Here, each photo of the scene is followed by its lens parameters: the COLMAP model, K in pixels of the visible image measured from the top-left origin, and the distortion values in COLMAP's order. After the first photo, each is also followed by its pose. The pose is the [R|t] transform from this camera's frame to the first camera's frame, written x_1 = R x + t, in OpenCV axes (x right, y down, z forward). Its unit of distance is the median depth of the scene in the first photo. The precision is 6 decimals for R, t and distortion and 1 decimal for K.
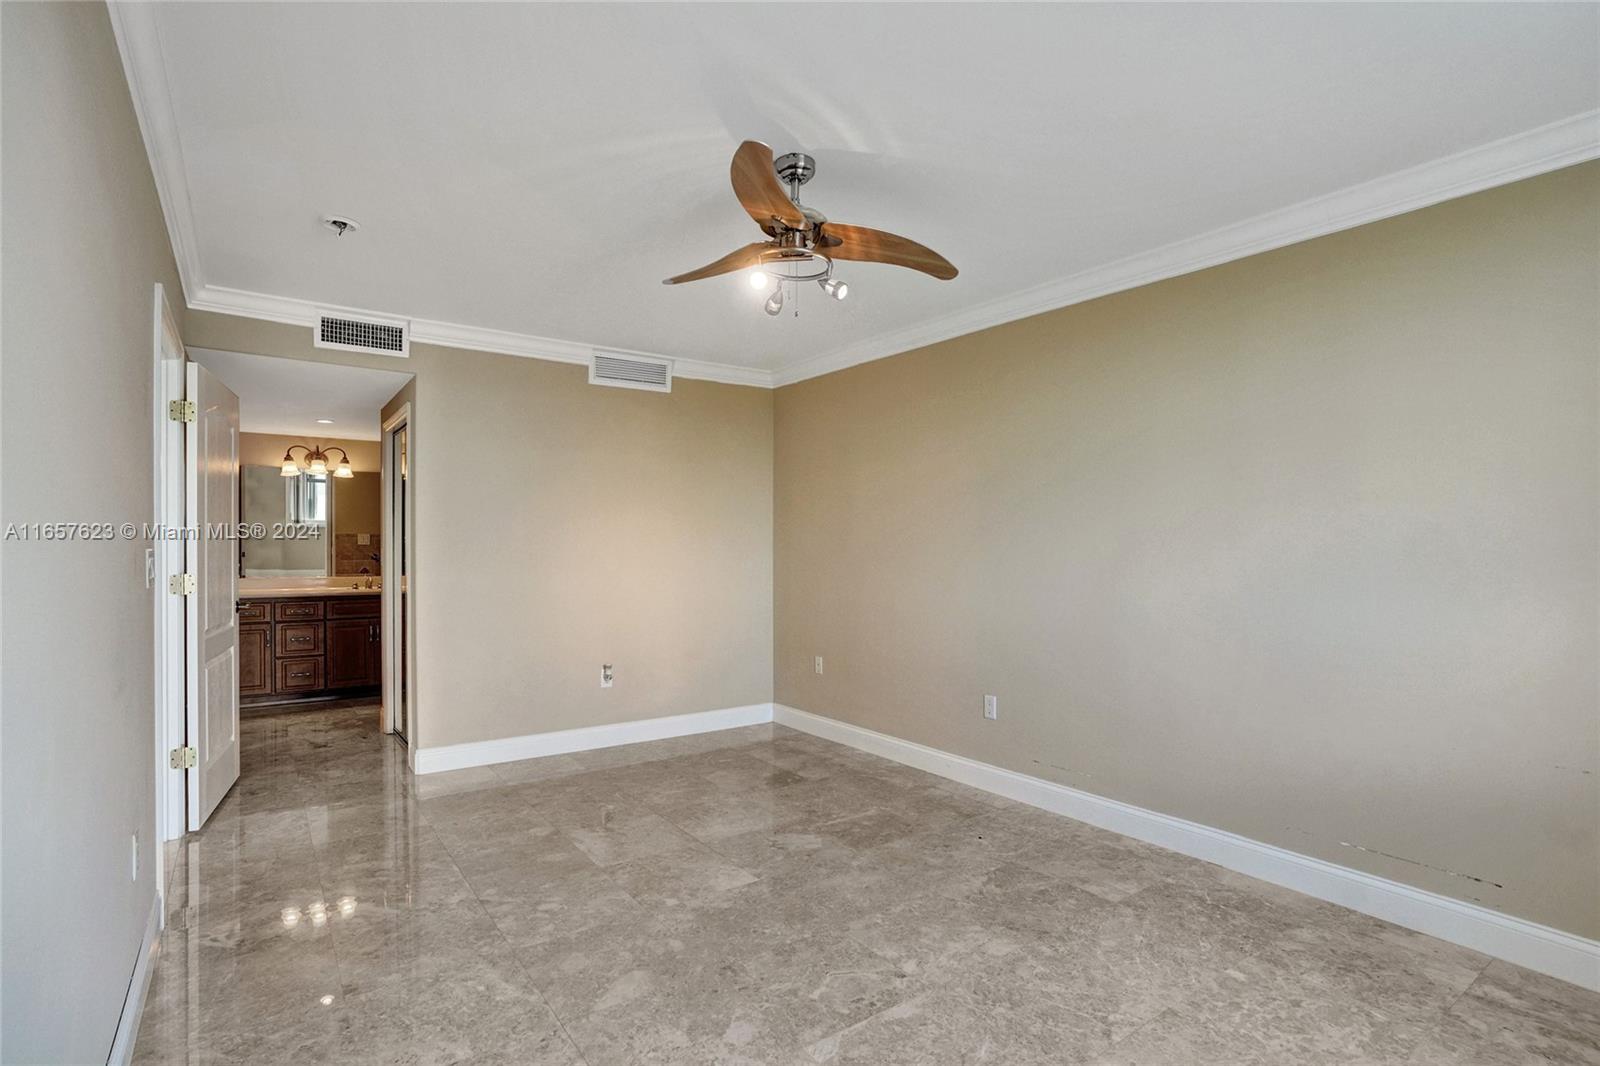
lens RADIAL K [[769.9, 0, 824.1], [0, 769.9, 553.7], [0, 0, 1]] dist [-0.053751, 0.023595]
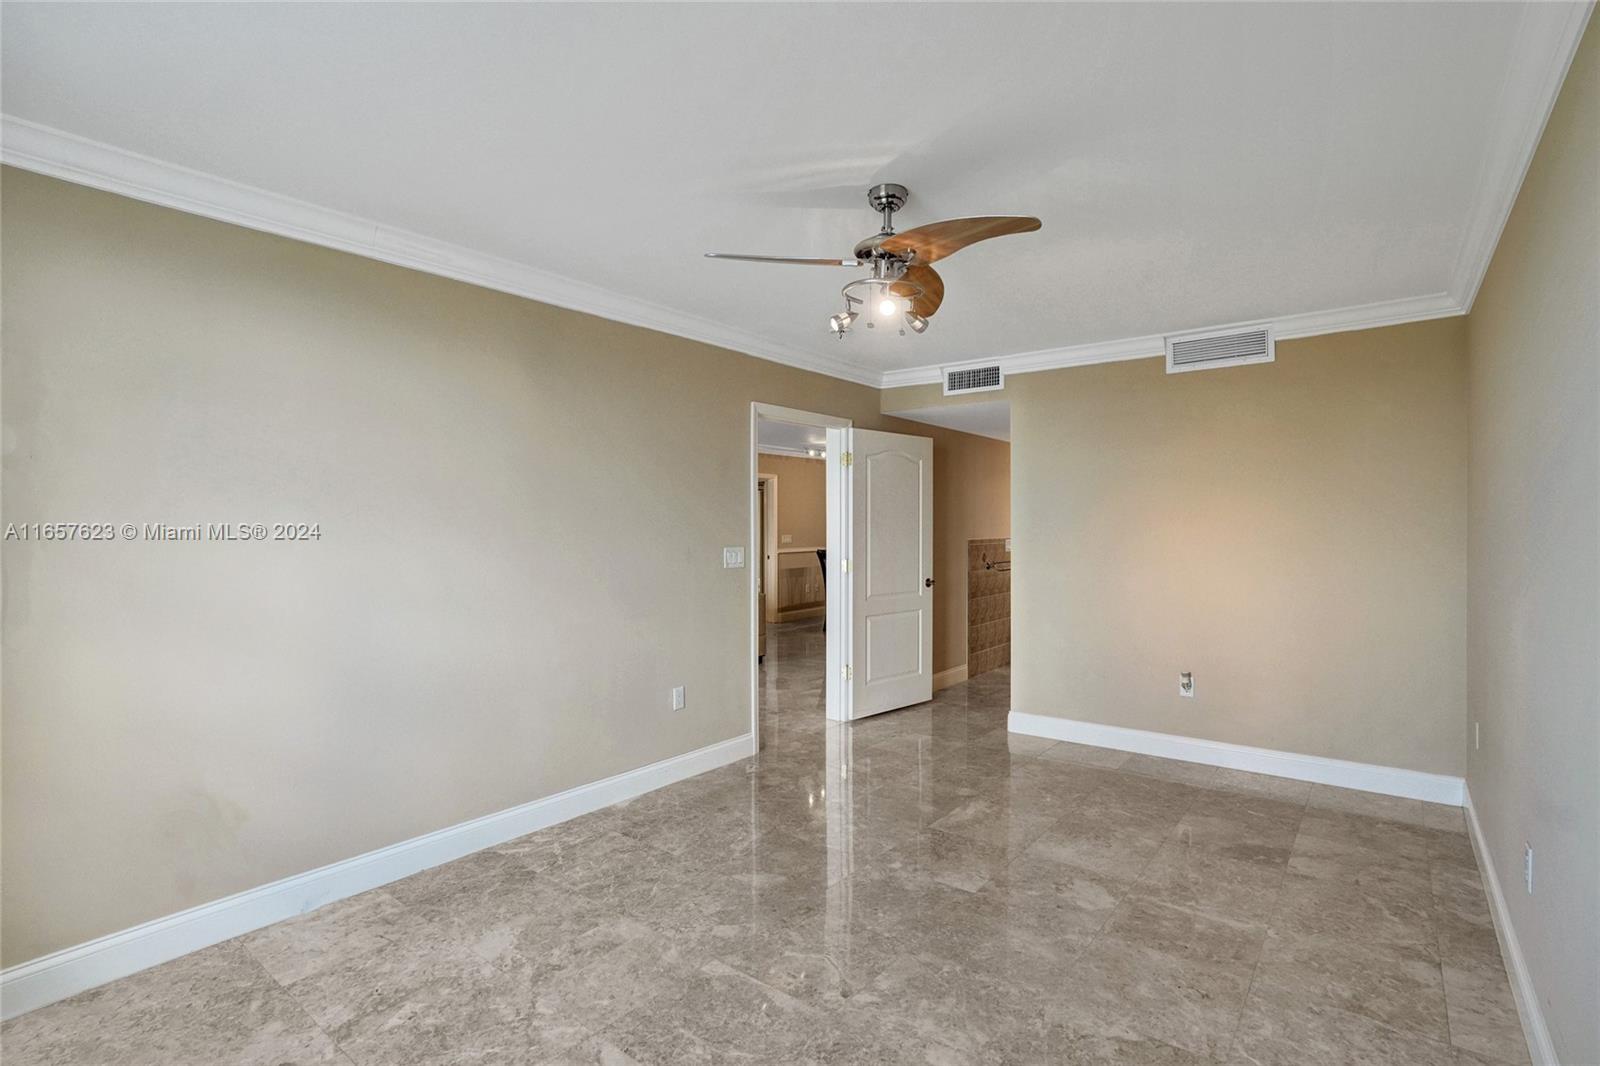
lens RADIAL K [[769.9, 0, 812.2], [0, 769.9, 524.4], [0, 0, 1]] dist [-0.053751, 0.023595]
pose [[0.269406, -0.005497, -0.963011, 0.668308], [-0.006771, 0.999948, -0.007602, -0.032831], [0.963003, 0.008569, 0.269355, 0.438400]]
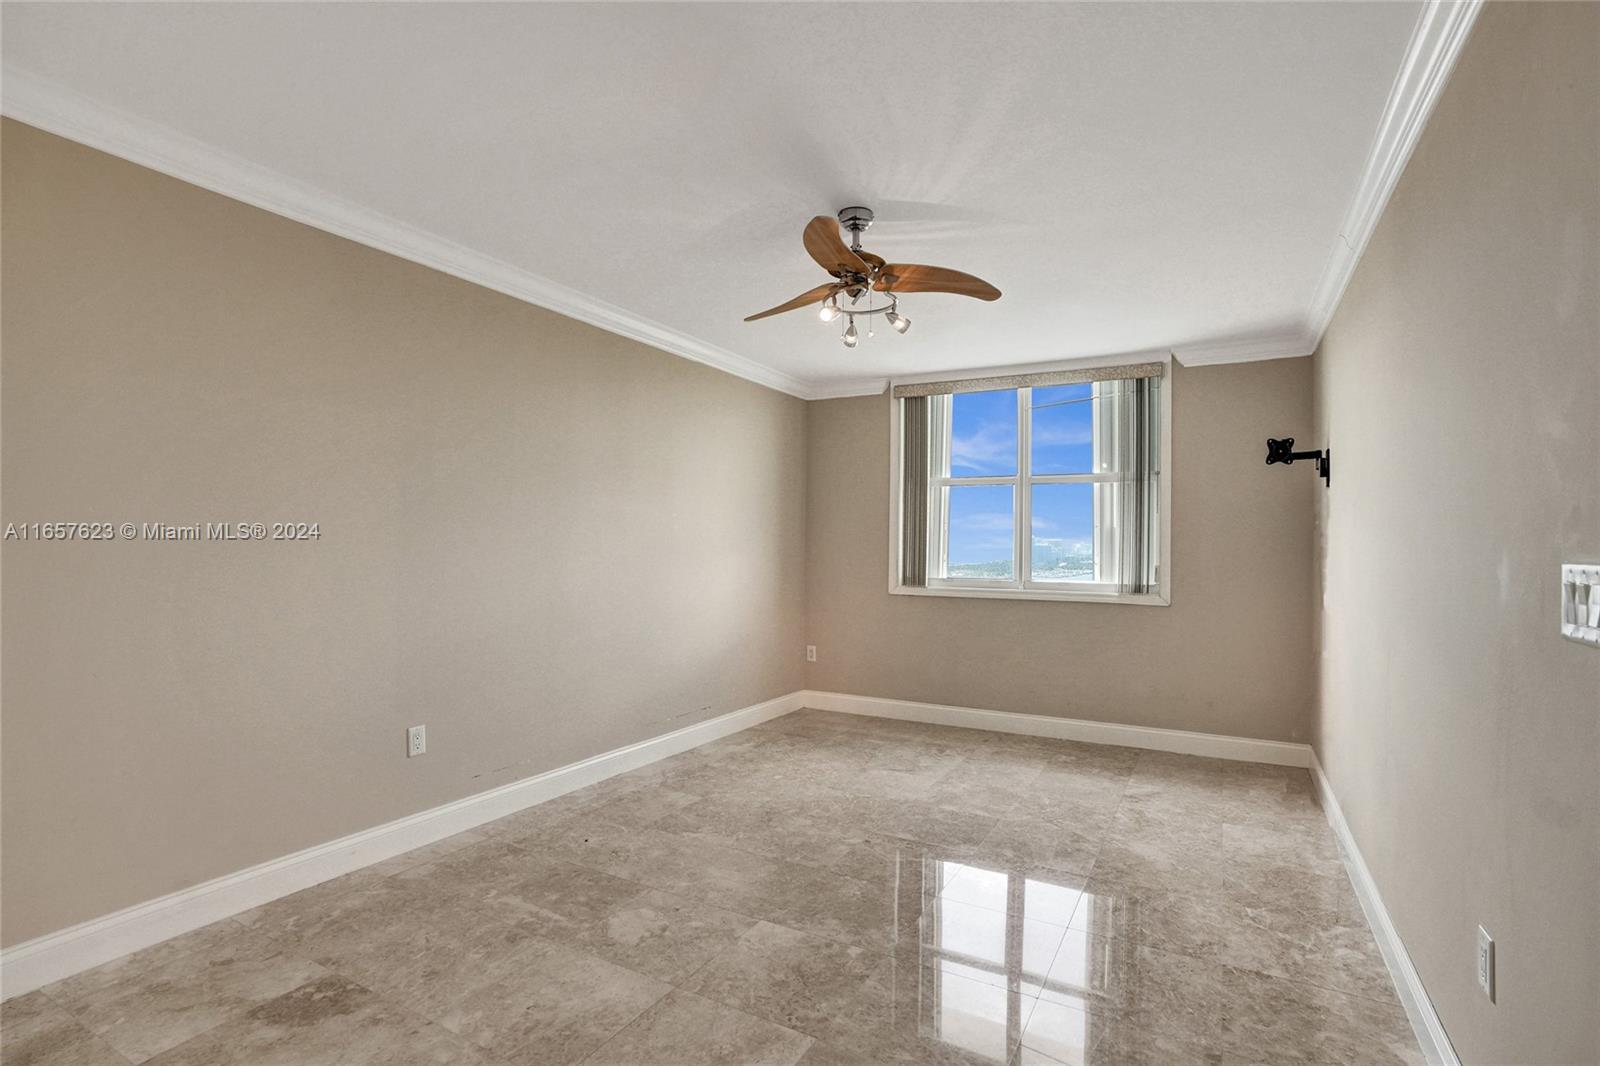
lens RADIAL K [[769.9, 0, 787.1], [0, 769.9, 535.3], [0, 0, 1]] dist [-0.053751, 0.023595]
pose [[-0.387839, 0.001283, 0.921726, -0.755076], [-0.004043, 0.999987, -0.003093, -0.014578], [-0.921718, -0.004927, -0.387829, 1.091293]]
